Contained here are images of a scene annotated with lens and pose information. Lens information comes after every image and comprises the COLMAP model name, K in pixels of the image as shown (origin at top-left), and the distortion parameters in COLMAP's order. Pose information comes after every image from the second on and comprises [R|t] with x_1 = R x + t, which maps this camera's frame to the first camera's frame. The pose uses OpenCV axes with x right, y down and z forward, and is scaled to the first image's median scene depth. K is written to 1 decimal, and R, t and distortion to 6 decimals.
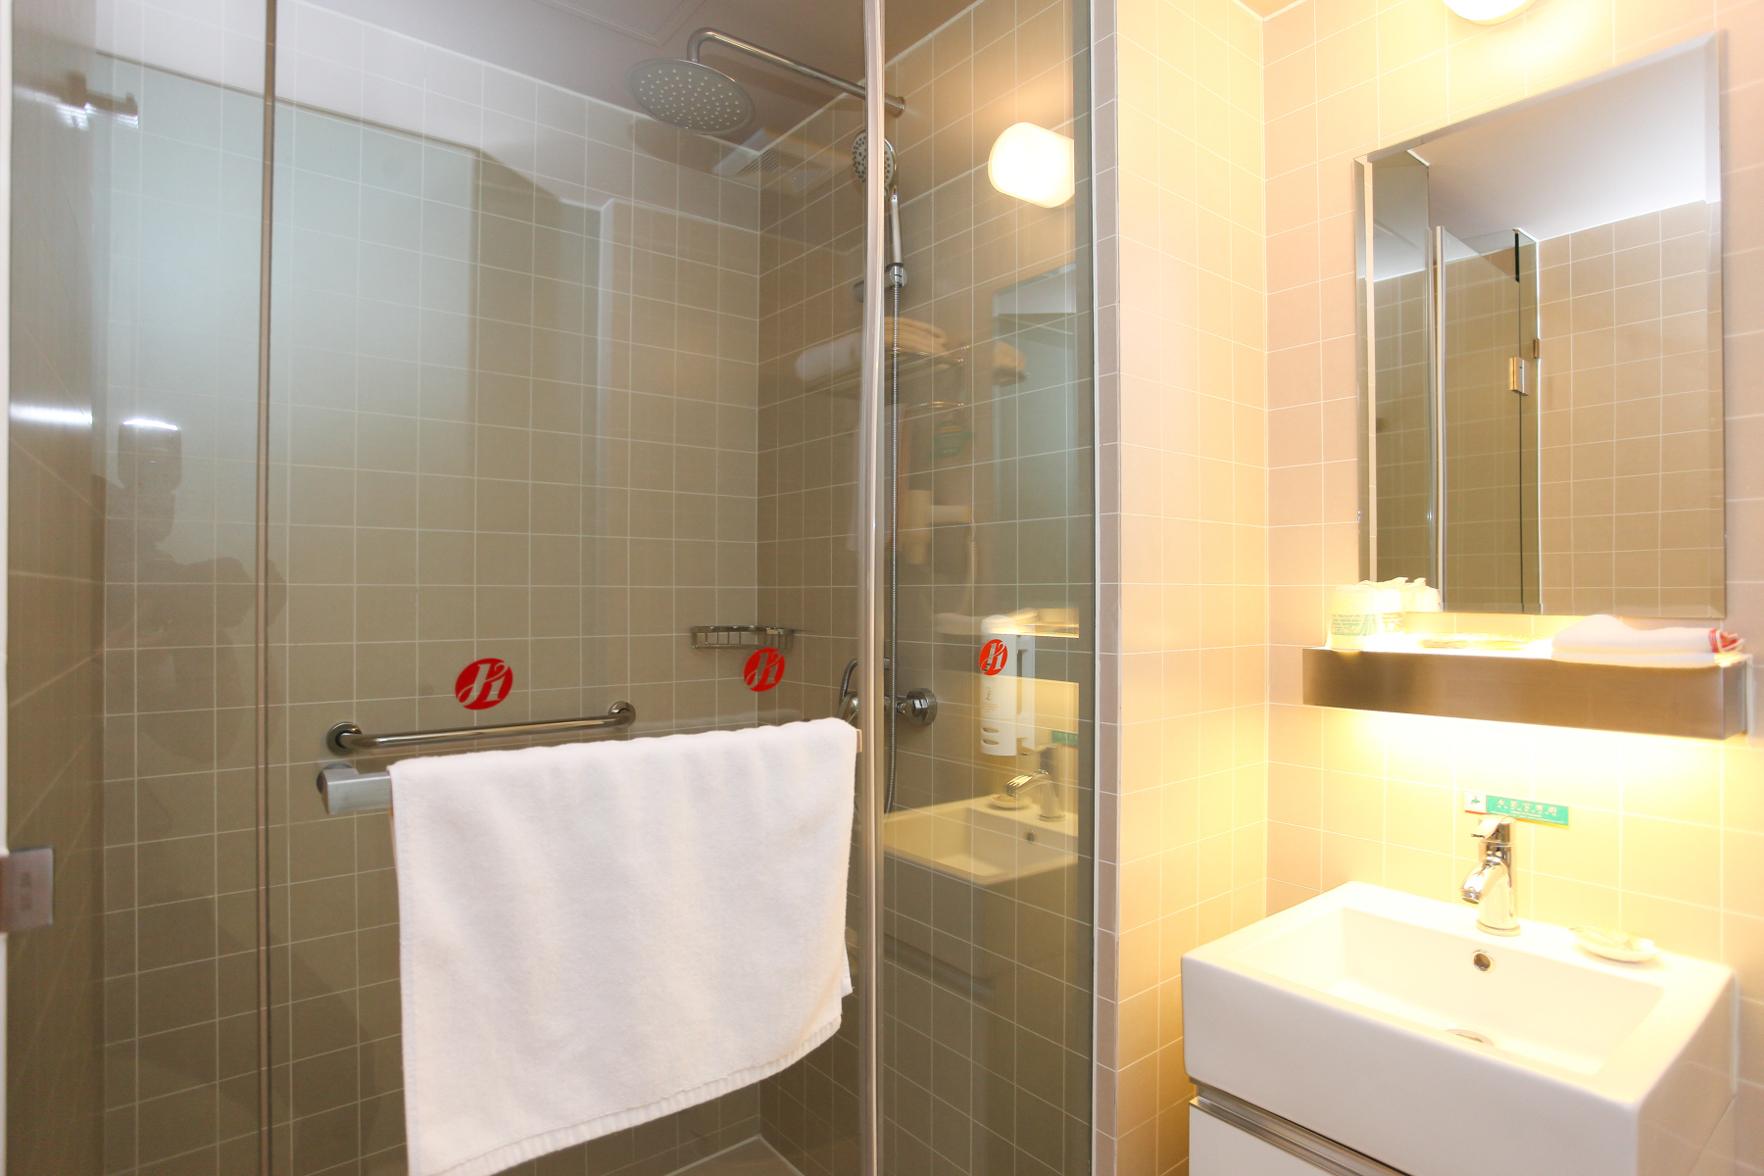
lens RADIAL K [[959.4, 0, 874.4], [0, 959.4, 580.6], [0, 0, 1]] dist [-0.029918, 0.007589]
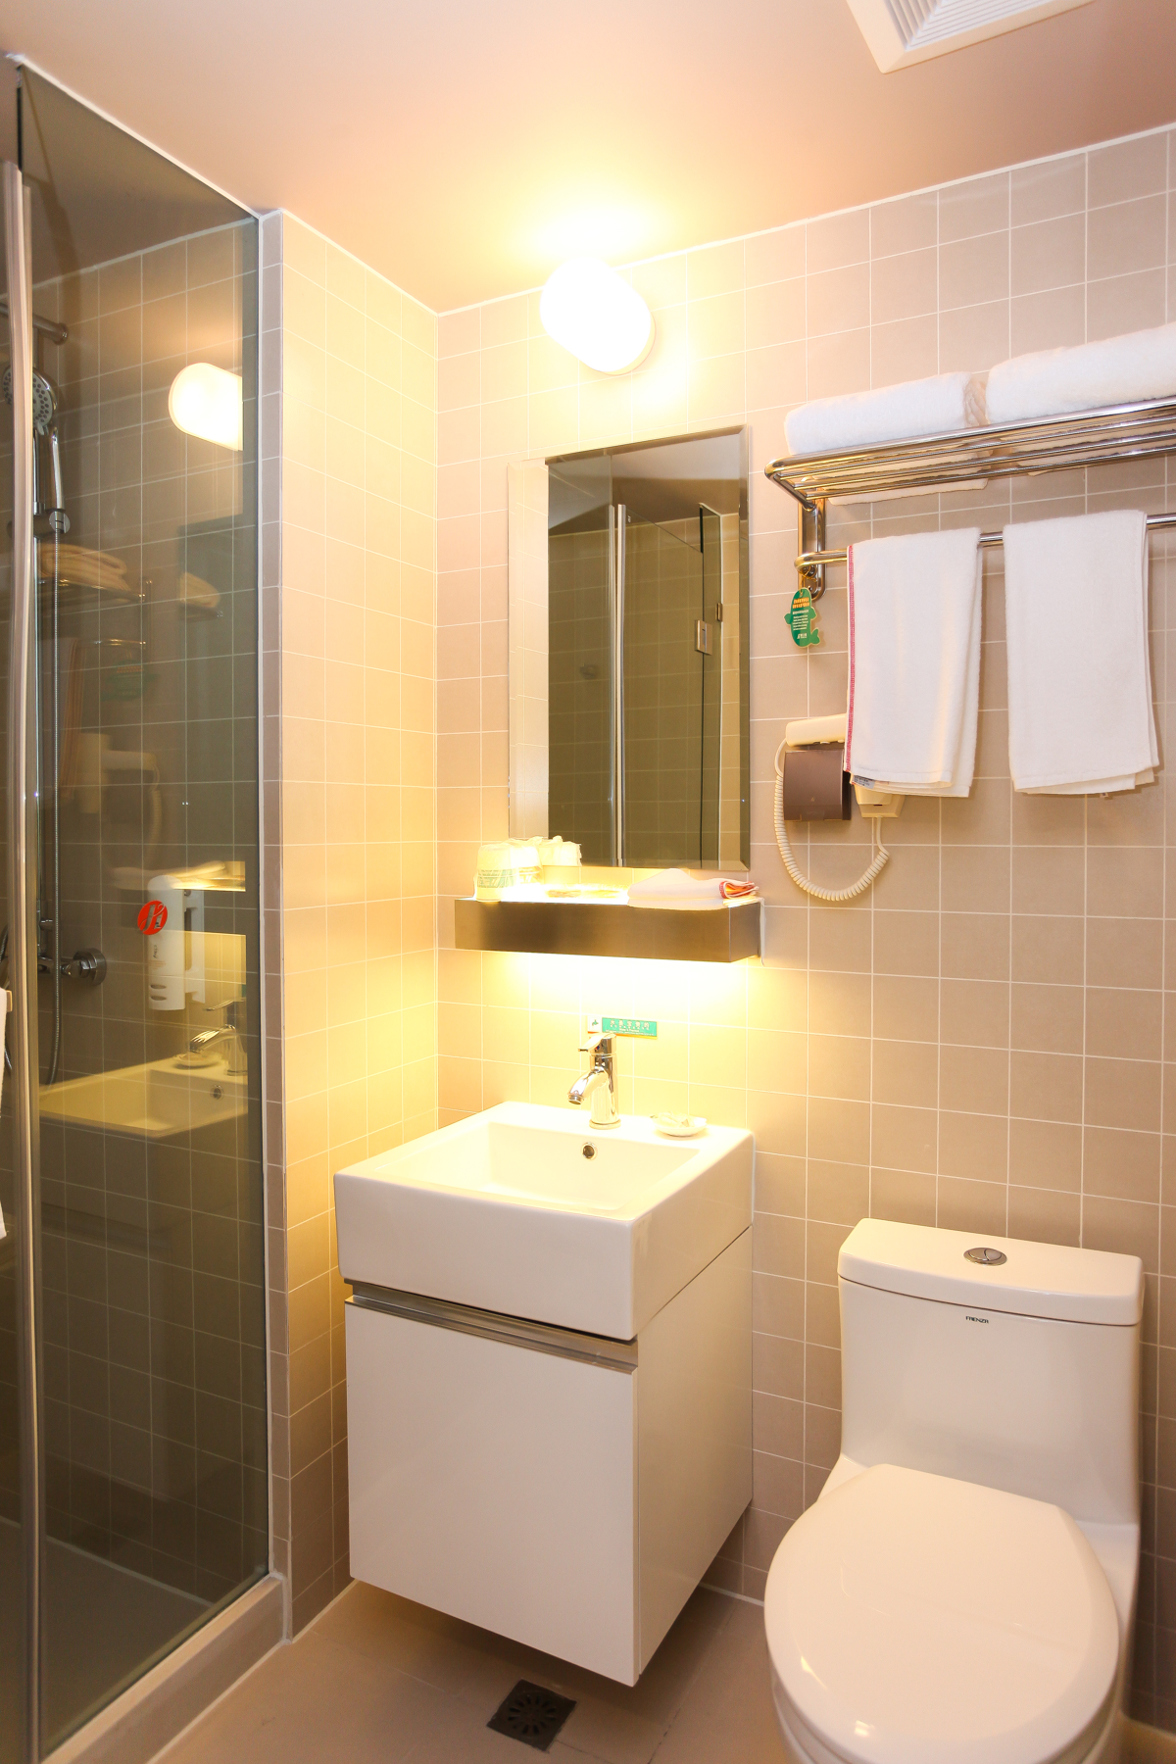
lens RADIAL K [[1104.2, 0, 614.3], [0, 1104.2, 856.7], [0, 0, 1]] dist [-0.036426, 0.007990]
pose [[0.891876, -0.008164, 0.452205, 0.022691], [-0.010294, 0.999212, 0.038343, -0.028656], [-0.452162, -0.038852, 0.891089, -0.227489]]
